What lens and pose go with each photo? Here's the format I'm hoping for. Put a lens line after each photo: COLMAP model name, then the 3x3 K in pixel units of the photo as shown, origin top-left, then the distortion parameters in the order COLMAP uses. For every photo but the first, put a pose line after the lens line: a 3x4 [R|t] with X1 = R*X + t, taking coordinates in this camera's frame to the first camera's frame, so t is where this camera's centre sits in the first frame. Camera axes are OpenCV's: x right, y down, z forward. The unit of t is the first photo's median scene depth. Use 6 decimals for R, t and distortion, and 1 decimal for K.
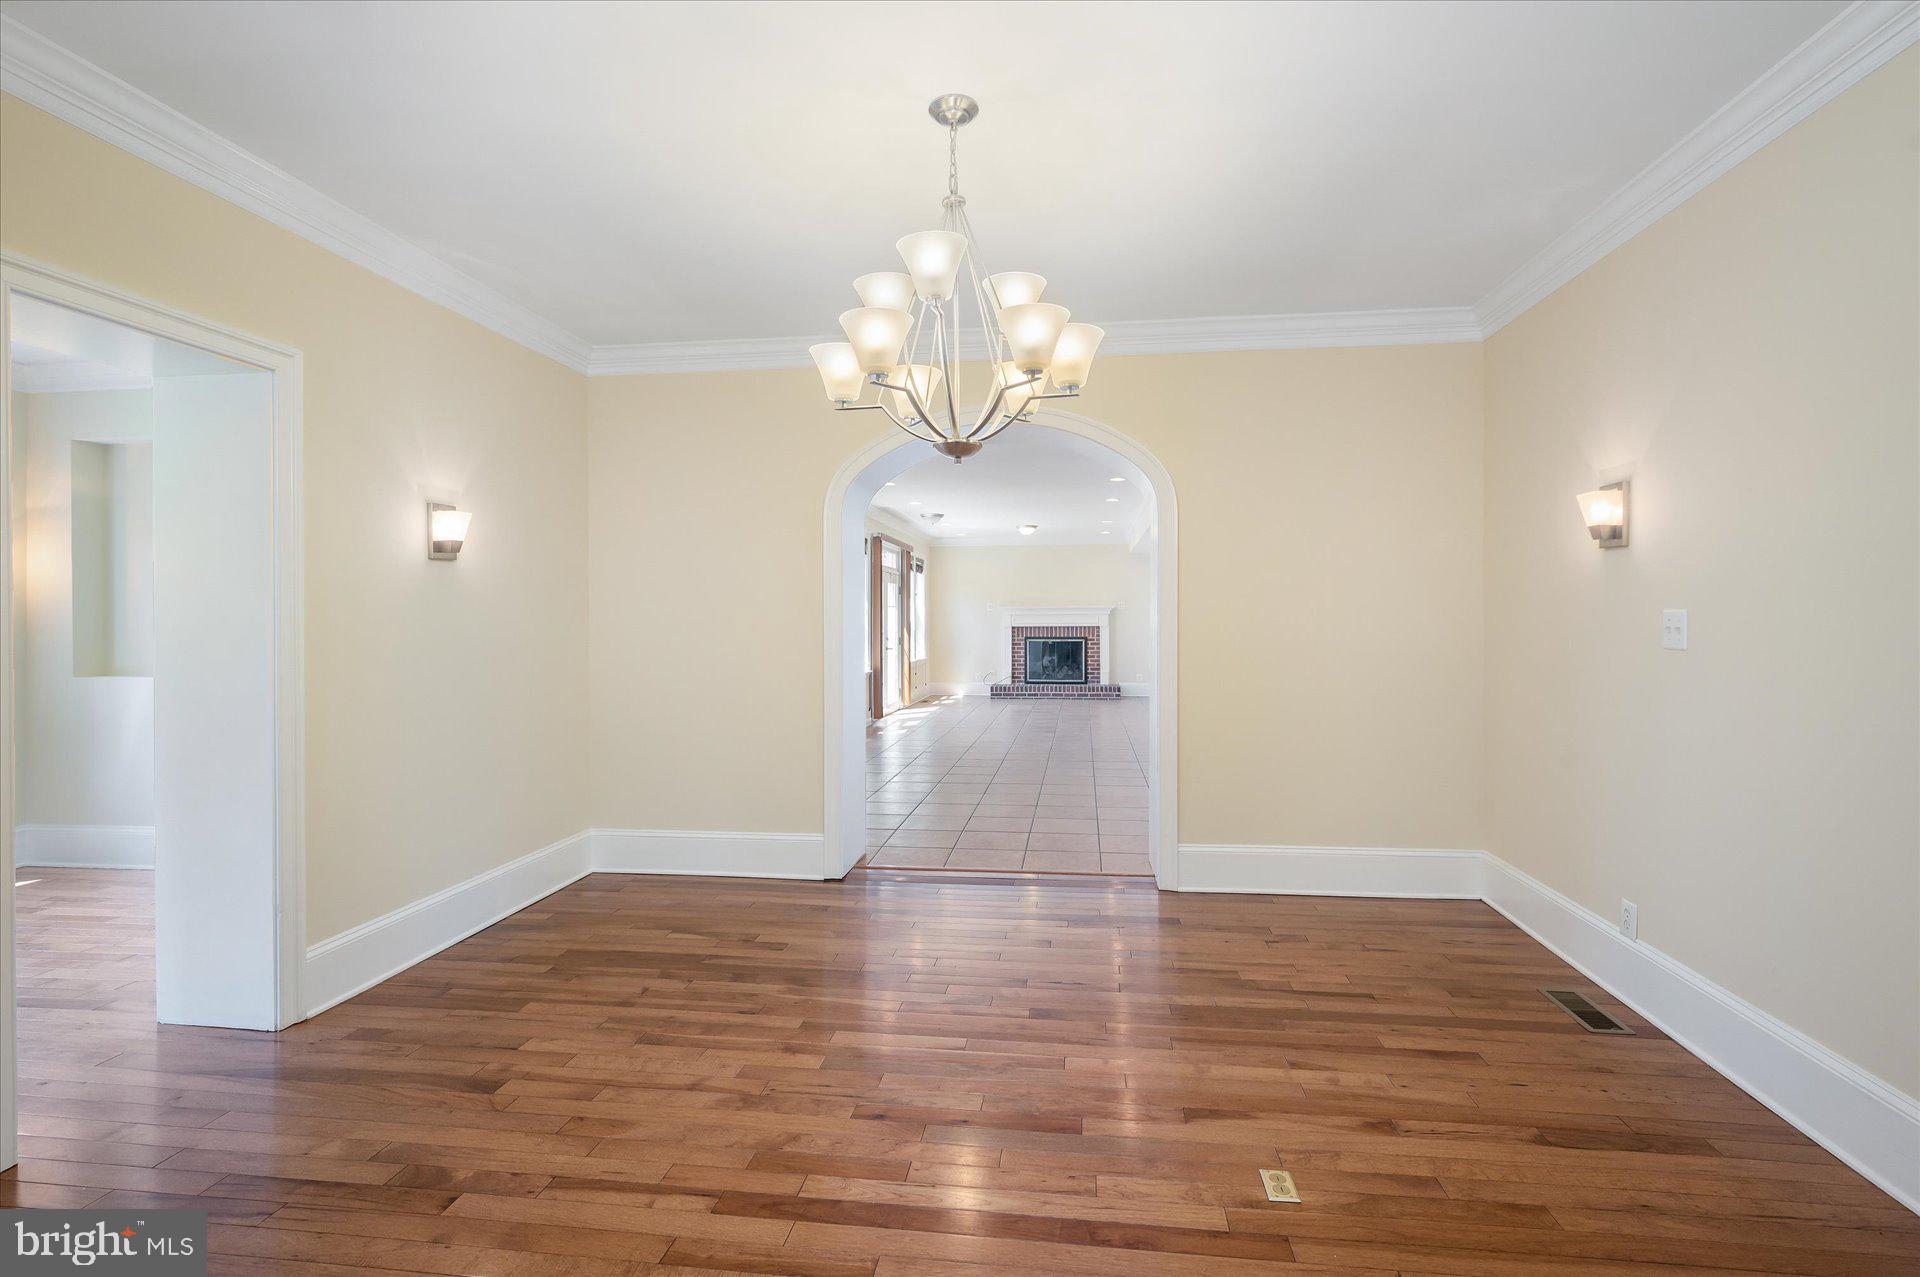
lens RADIAL K [[996.1, 0, 959.7], [0, 996.1, 611.2], [0, 0, 1]] dist [-0.002310, -0.000380]
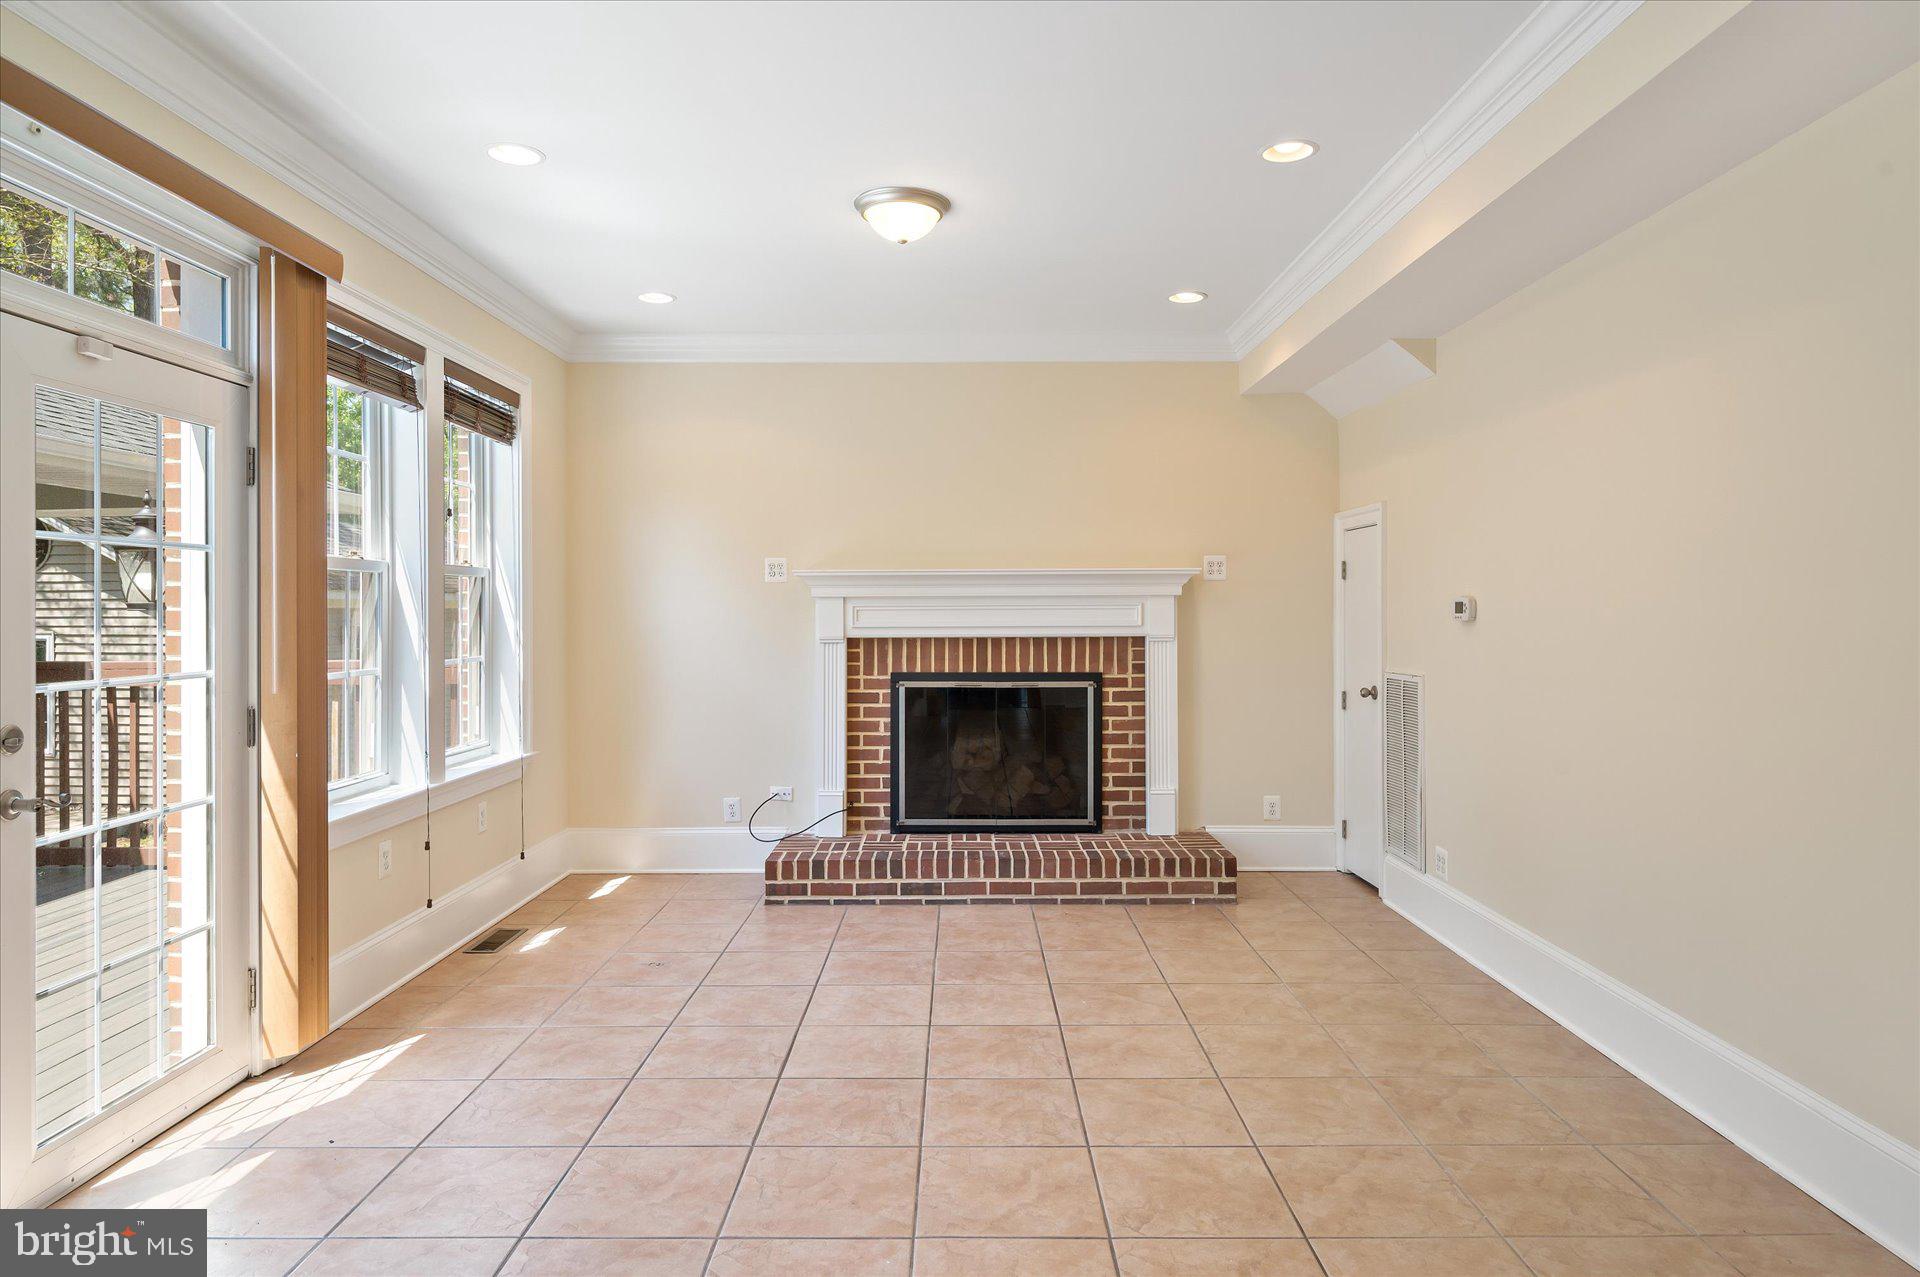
lens RADIAL K [[996.1, 0, 959.7], [0, 996.1, 611.2], [0, 0, 1]] dist [-0.002310, -0.000380]
pose [[0.991319, 0.001808, 0.131463, 0.047131], [-0.004641, 0.999763, 0.021251, 0.001481], [-0.131393, -0.021677, 0.991093, 0.713865]]
